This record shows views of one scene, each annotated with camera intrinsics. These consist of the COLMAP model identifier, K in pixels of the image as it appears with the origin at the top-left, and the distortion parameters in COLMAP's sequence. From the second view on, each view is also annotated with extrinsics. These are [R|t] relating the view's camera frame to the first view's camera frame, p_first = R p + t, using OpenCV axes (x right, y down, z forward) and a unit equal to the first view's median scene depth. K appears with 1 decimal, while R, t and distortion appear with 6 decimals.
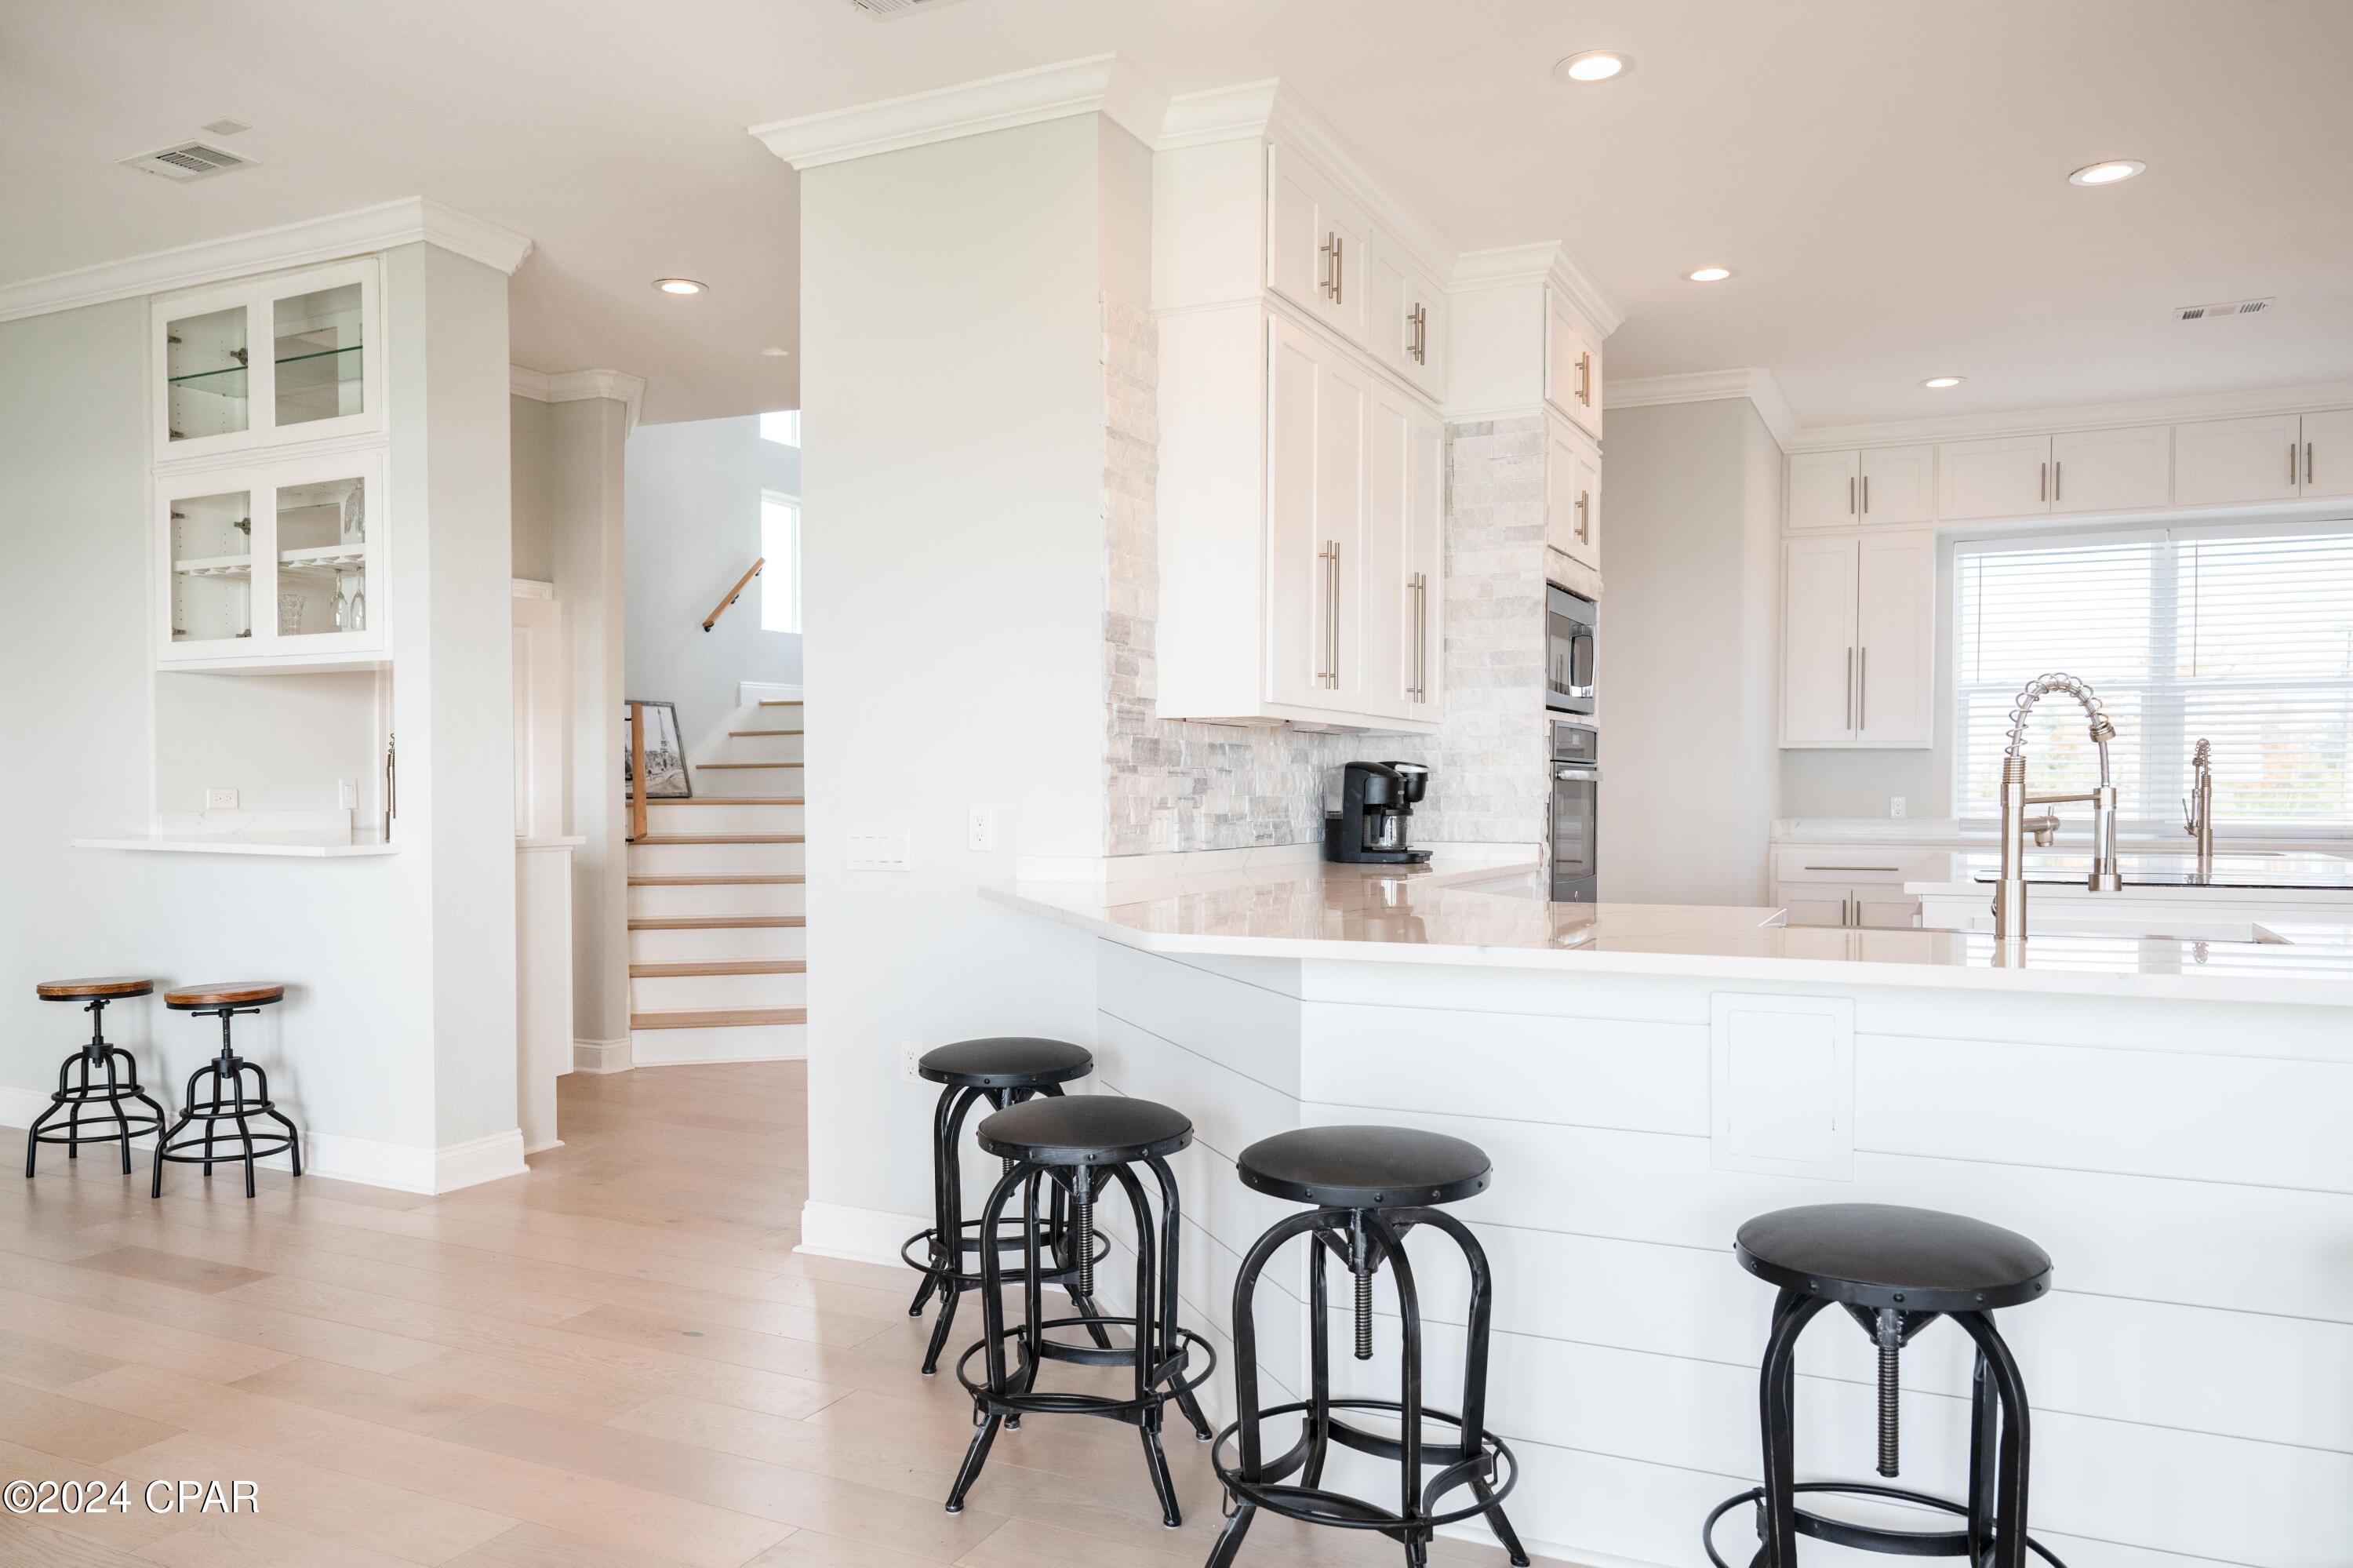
lens RADIAL K [[1669.7, 0, 1141.6], [0, 1669.7, 816.3], [0, 0, 1]] dist [0.007828, -0.002093]
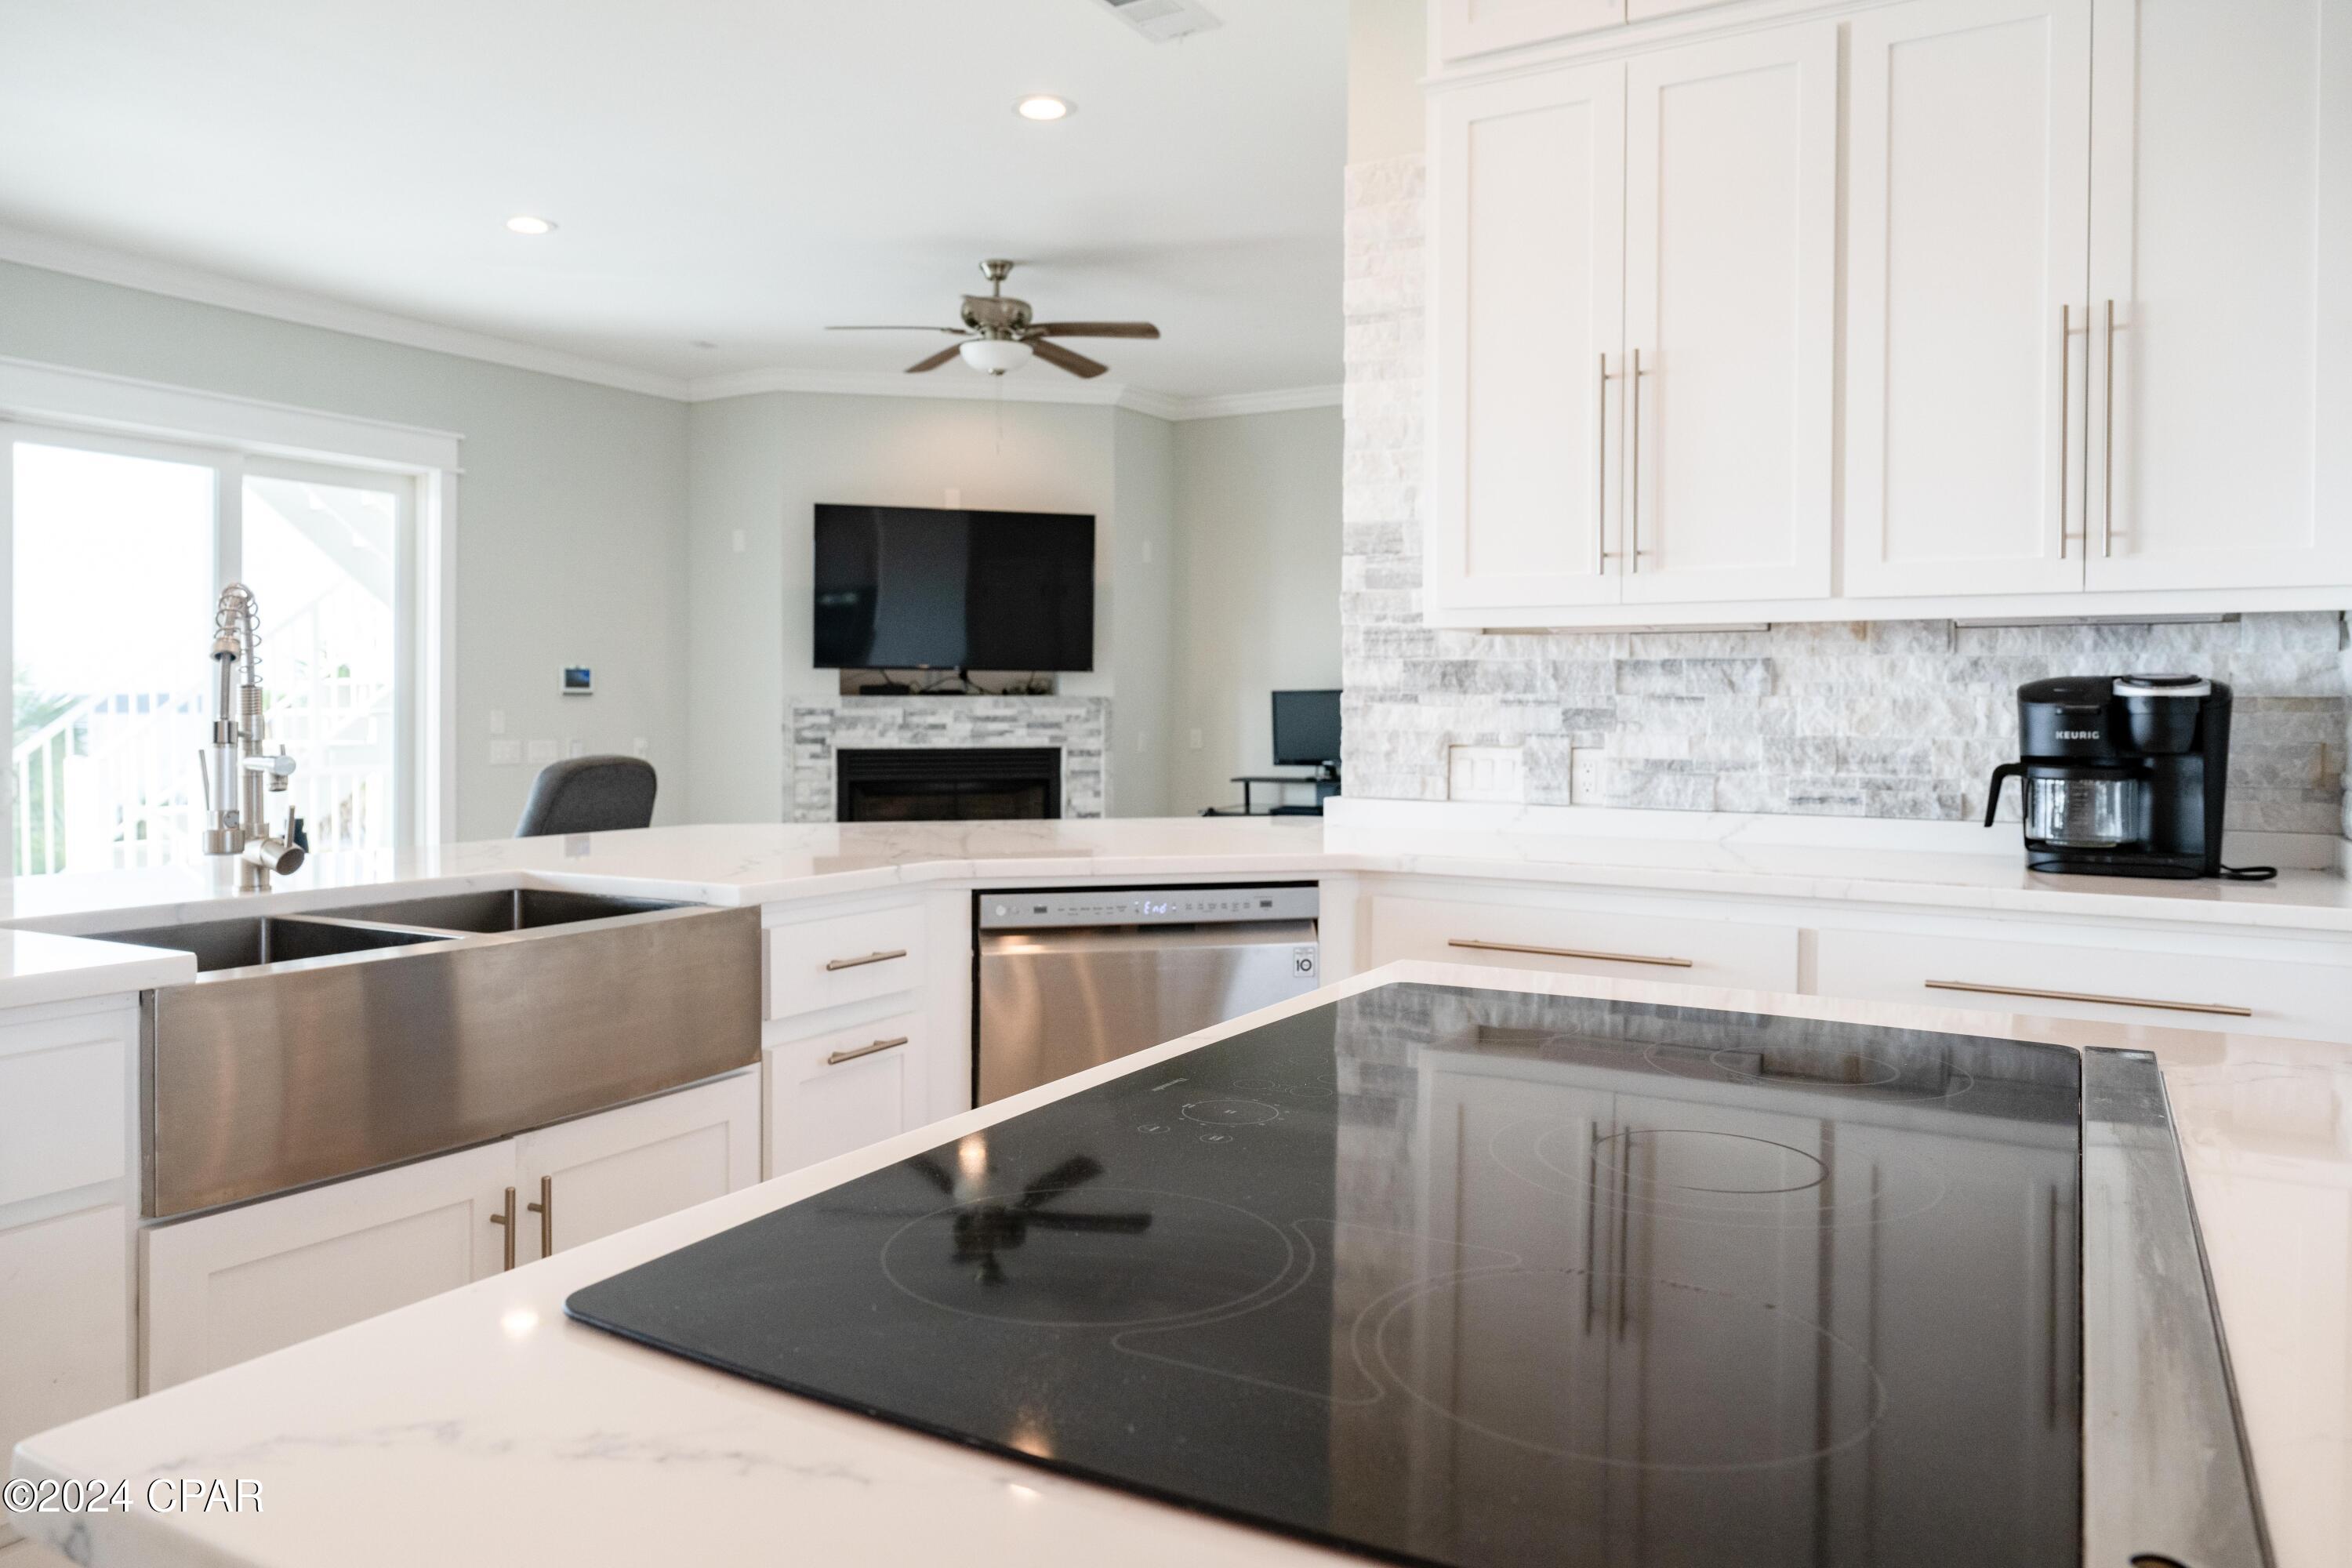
lens RADIAL K [[1668.9, 0, 1186.7], [0, 1668.9, 728.1], [0, 0, 1]] dist [0.007828, -0.002093]
pose [[-0.056475, 0.008941, -0.998364, 0.749931], [-0.024435, 0.999648, 0.010335, -0.016778], [0.998105, 0.024979, -0.056237, 0.827627]]
